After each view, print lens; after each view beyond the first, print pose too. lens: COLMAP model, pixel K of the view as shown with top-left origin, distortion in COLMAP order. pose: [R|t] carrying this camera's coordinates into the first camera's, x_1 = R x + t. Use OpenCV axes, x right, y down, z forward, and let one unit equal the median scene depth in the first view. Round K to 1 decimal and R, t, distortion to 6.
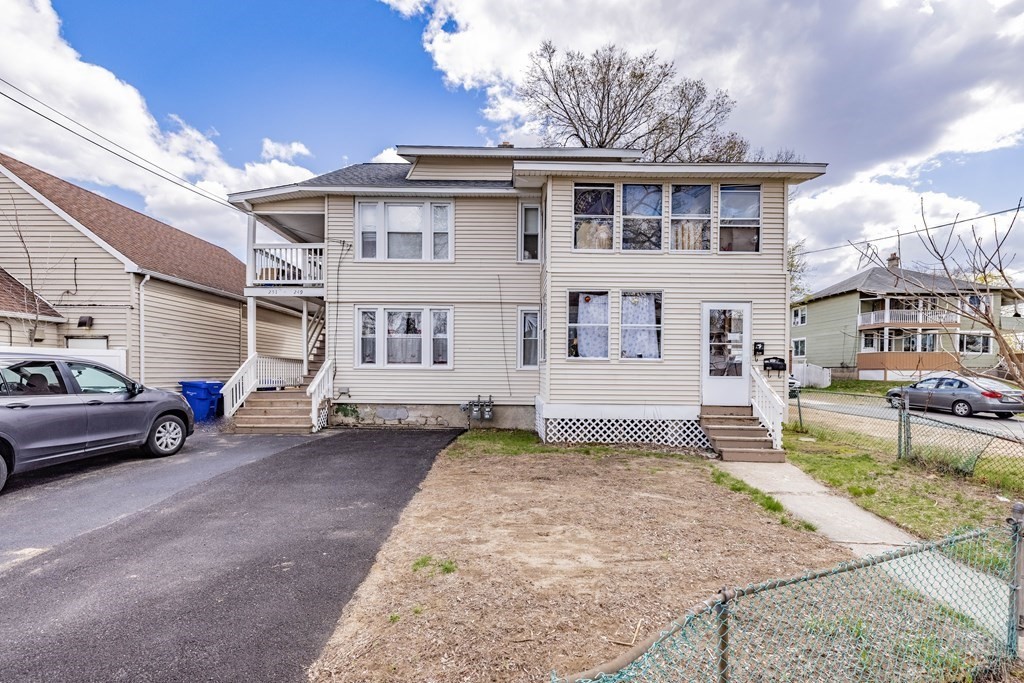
lens RADIAL K [[442.4, 0, 514.5], [0, 442.4, 343.7], [0, 0, 1]] dist [0.002351, -0.000667]
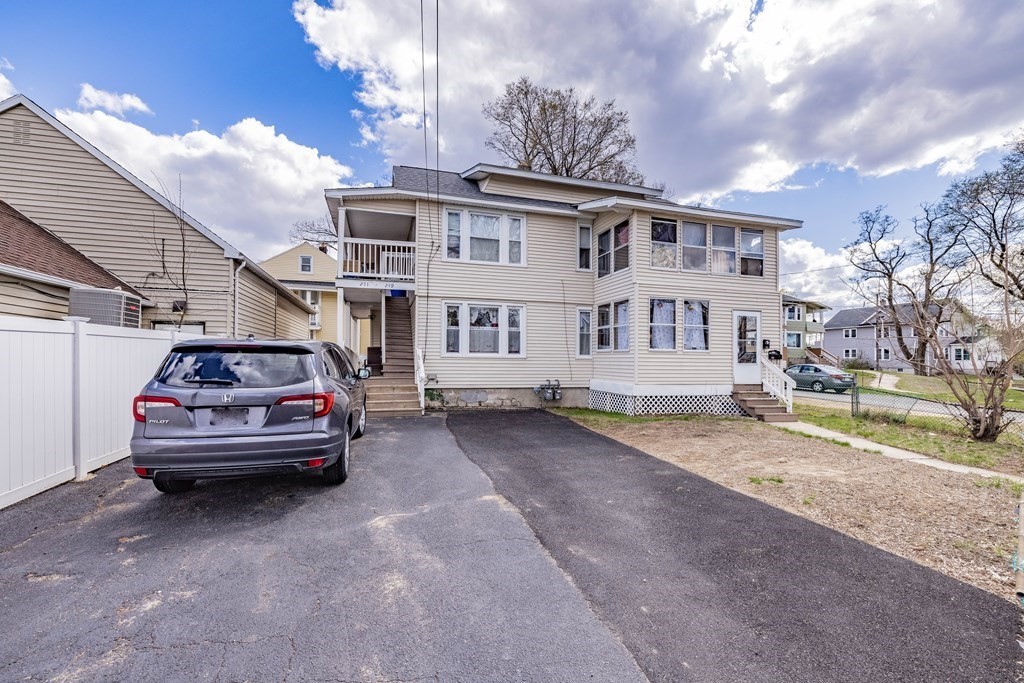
lens RADIAL K [[426.5, 0, 514.1], [0, 426.5, 321.7], [0, 0, 1]] dist [0.043841, -0.036159]
pose [[0.956956, 0.026789, 0.288994, -0.547235], [-0.018547, 0.999340, -0.031219, -0.002486], [-0.289640, 0.024515, 0.956822, -0.088305]]
